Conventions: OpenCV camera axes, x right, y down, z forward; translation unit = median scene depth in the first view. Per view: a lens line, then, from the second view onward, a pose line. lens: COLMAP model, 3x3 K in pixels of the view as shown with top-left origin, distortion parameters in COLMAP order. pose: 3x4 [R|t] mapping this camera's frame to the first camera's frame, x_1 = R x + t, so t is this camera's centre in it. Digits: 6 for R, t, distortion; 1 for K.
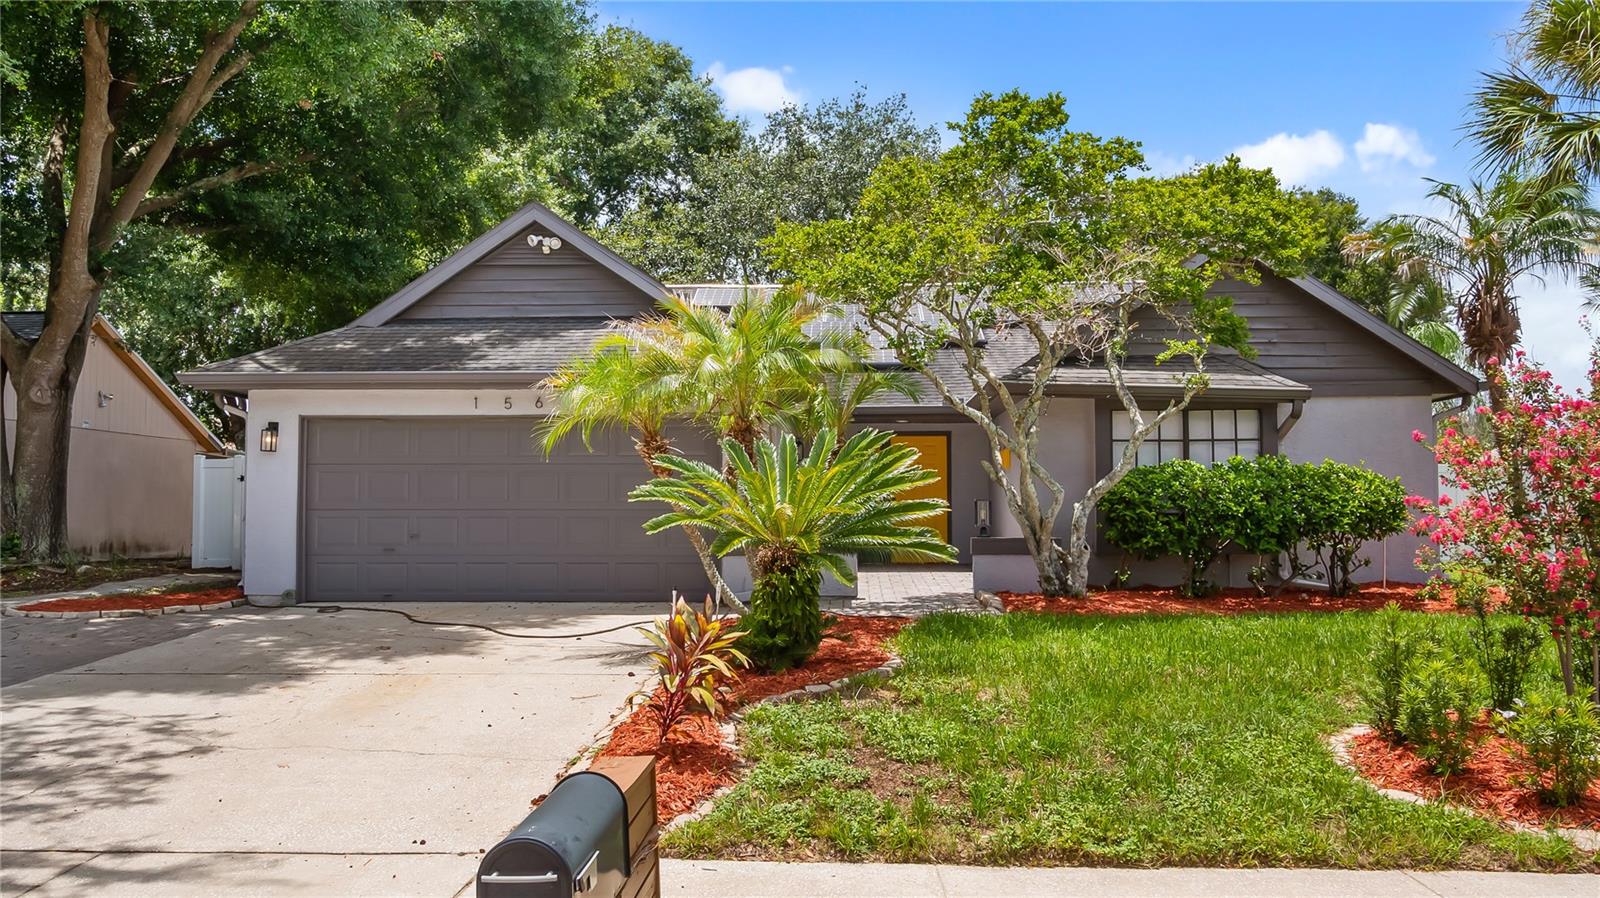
lens RADIAL K [[1235.8, 0, 789.3], [0, 1235.8, 439.3], [0, 0, 1]] dist [0.006024, -0.002106]
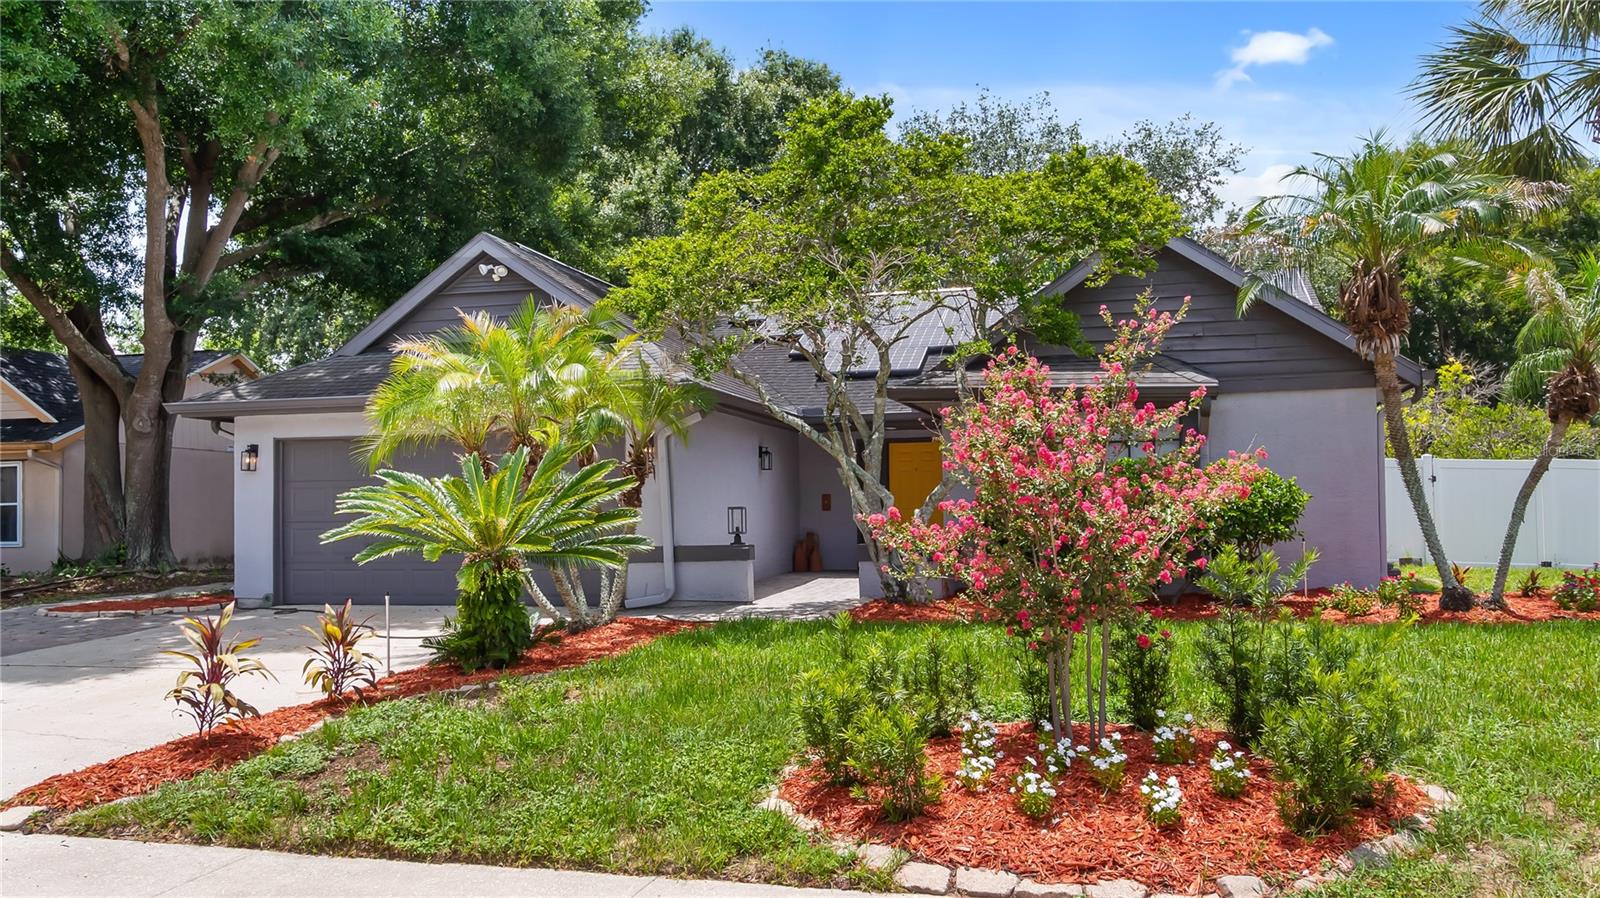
lens RADIAL K [[1219.9, 0, 811.7], [0, 1219.9, 463.1], [0, 0, 1]] dist [0.007027, 0.017799]
pose [[0.976170, -0.019308, -0.216147, 0.255812], [0.022223, 0.999692, 0.011063, 0.001416], [0.215867, -0.015602, 0.976298, 0.020338]]
